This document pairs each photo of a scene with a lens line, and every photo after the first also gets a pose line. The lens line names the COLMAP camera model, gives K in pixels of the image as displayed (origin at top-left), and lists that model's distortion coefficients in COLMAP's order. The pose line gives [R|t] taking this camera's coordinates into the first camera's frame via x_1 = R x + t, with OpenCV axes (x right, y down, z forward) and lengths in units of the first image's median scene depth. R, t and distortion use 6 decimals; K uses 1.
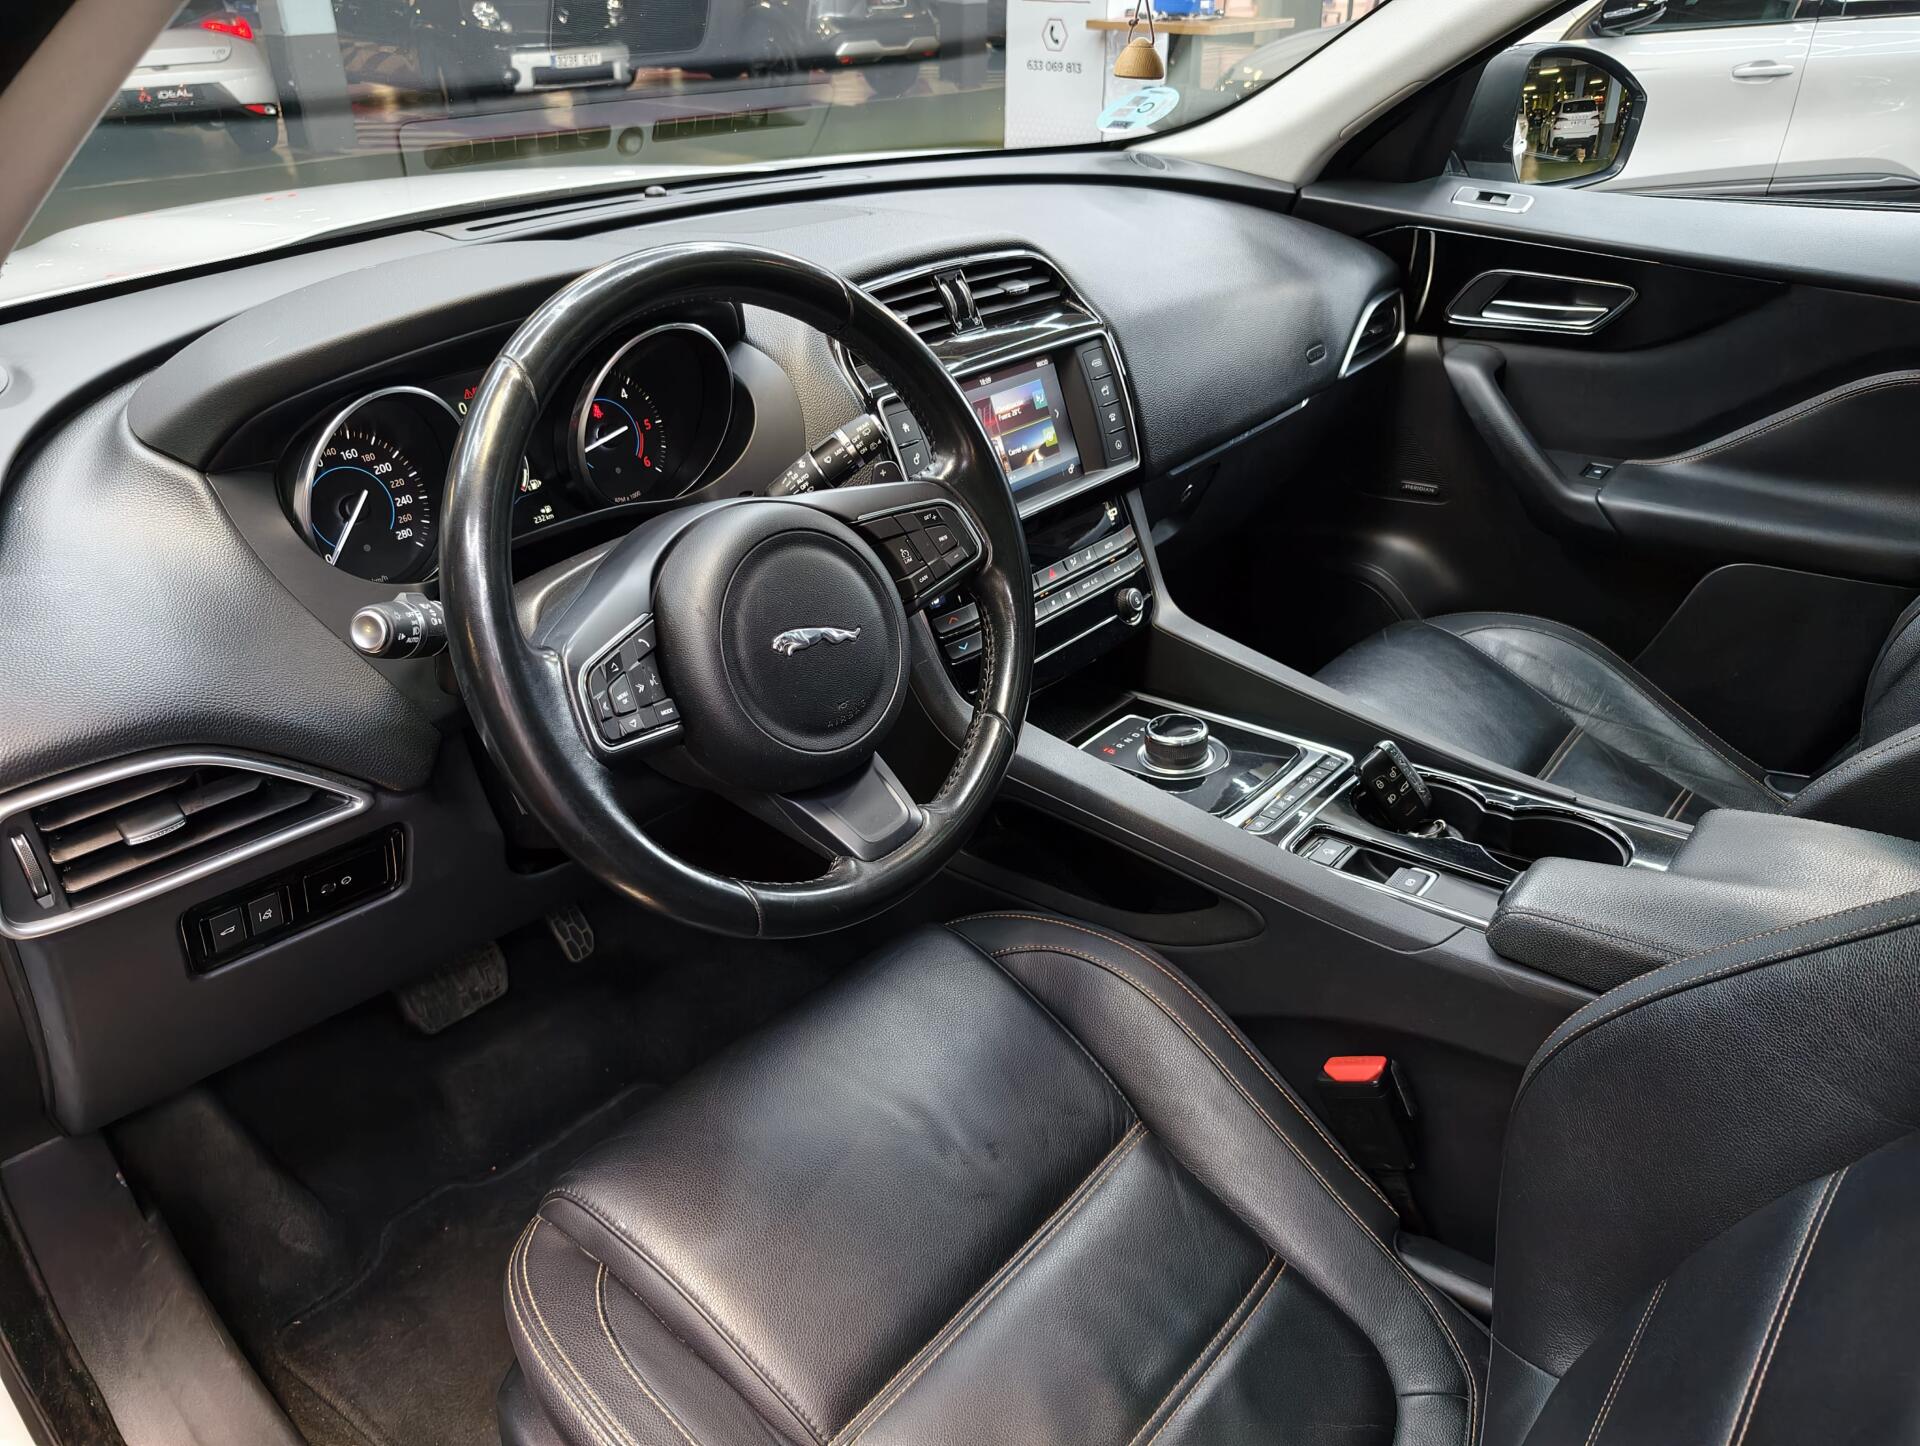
lens RADIAL K [[1297.3, 0, 960.0], [0, 1297.3, 723.0], [0, 0, 1]] dist [-0.004899, -0.001509]
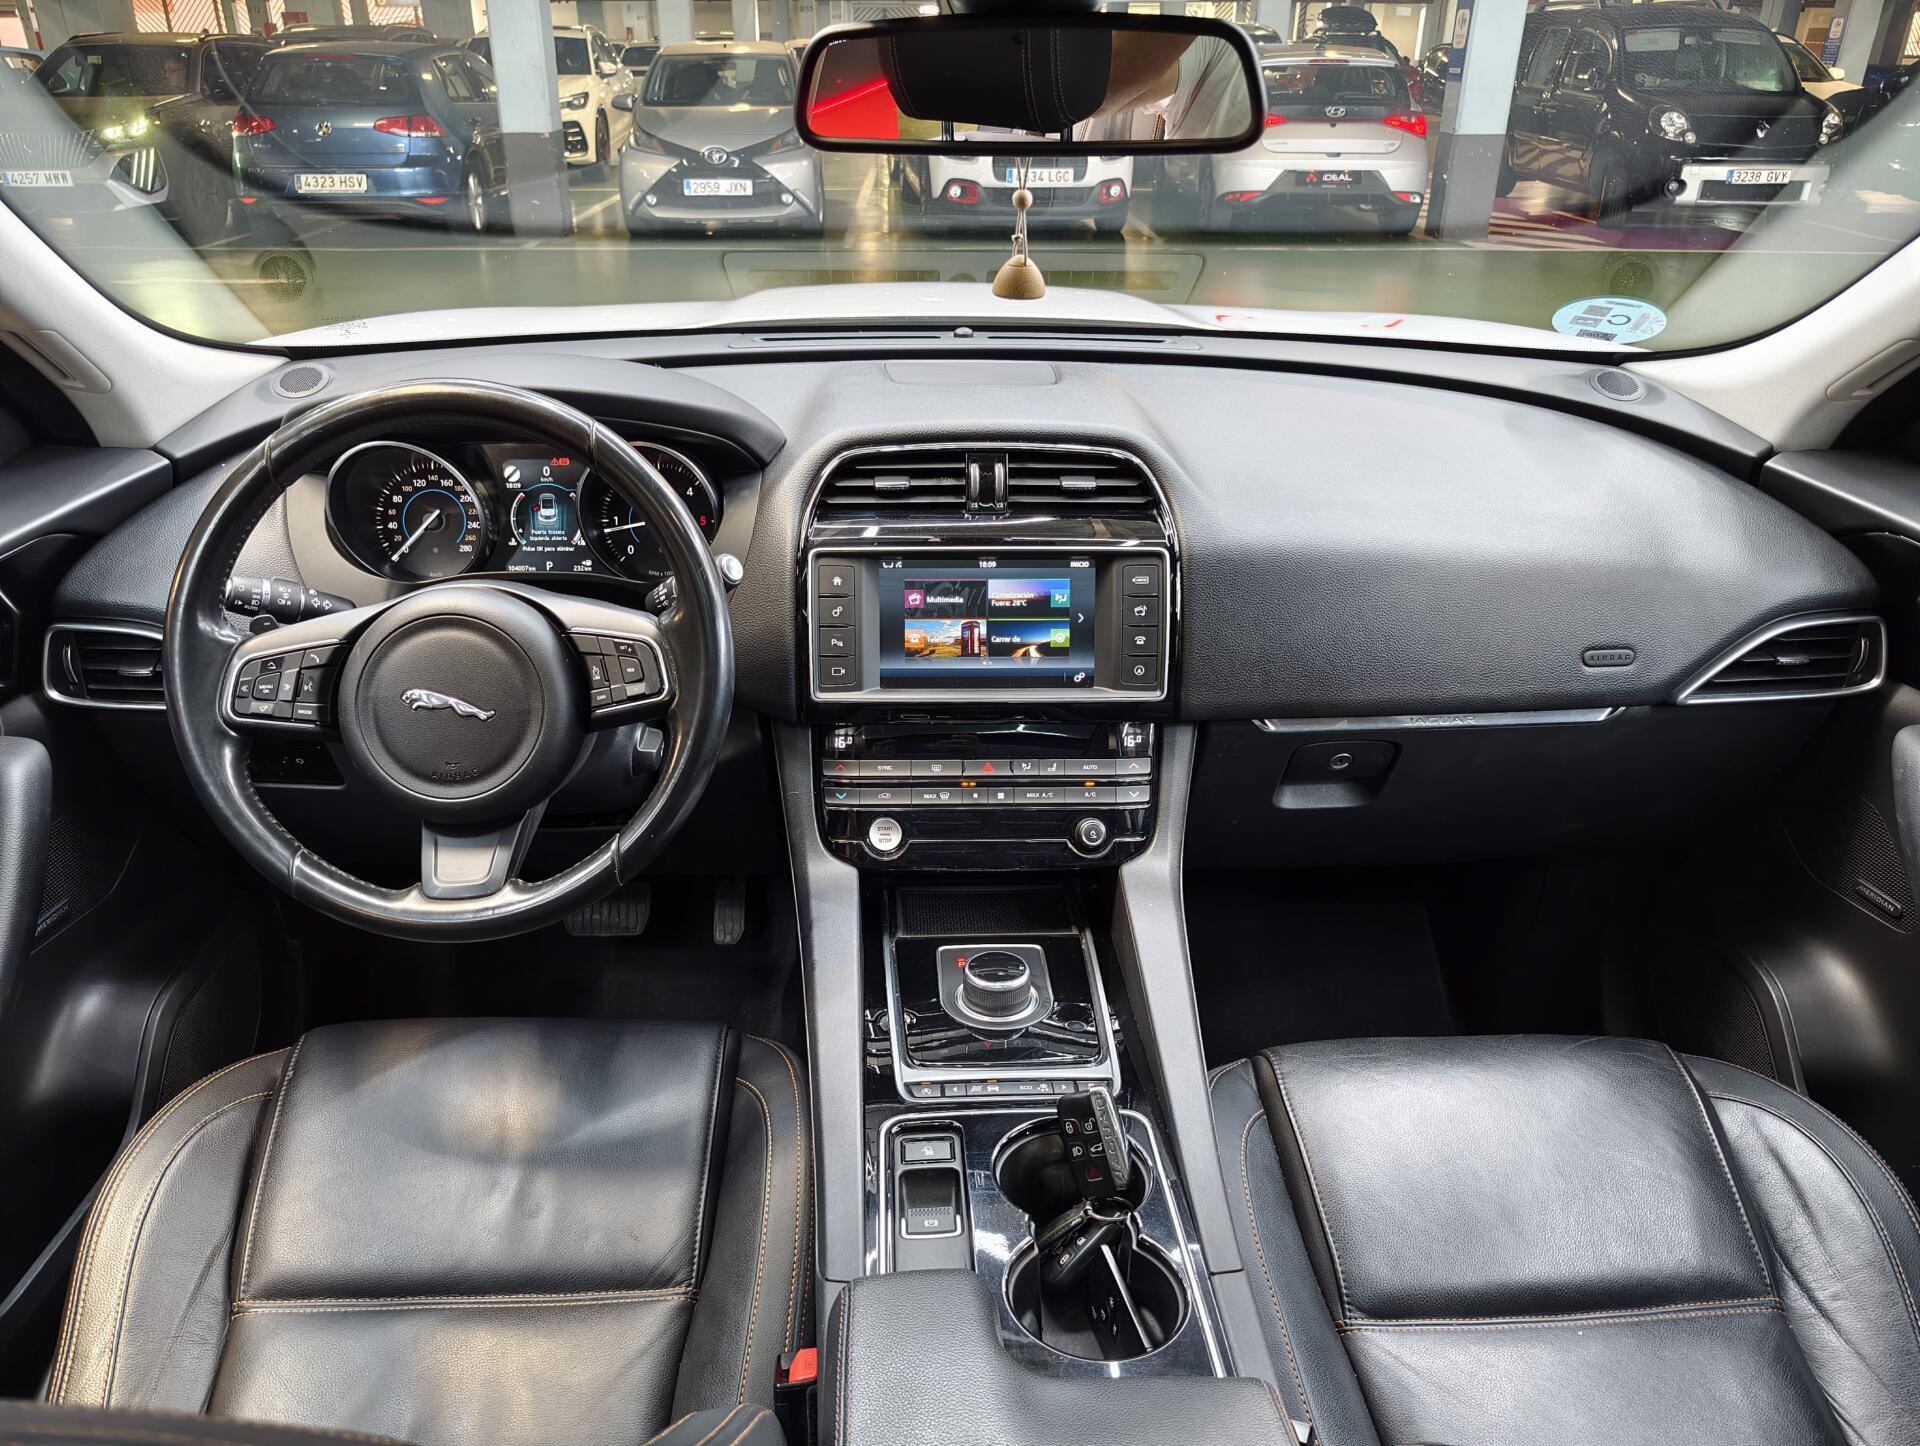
lens RADIAL K [[1318.2, 0, 961.5], [0, 1318.2, 711.3], [0, 0, 1]] dist [-0.009331, -0.003912]
pose [[0.700244, 0.330513, -0.632787, 0.640165], [-0.376563, 0.924042, 0.065932, -0.204972], [0.606513, 0.192116, 0.771513, 0.216156]]
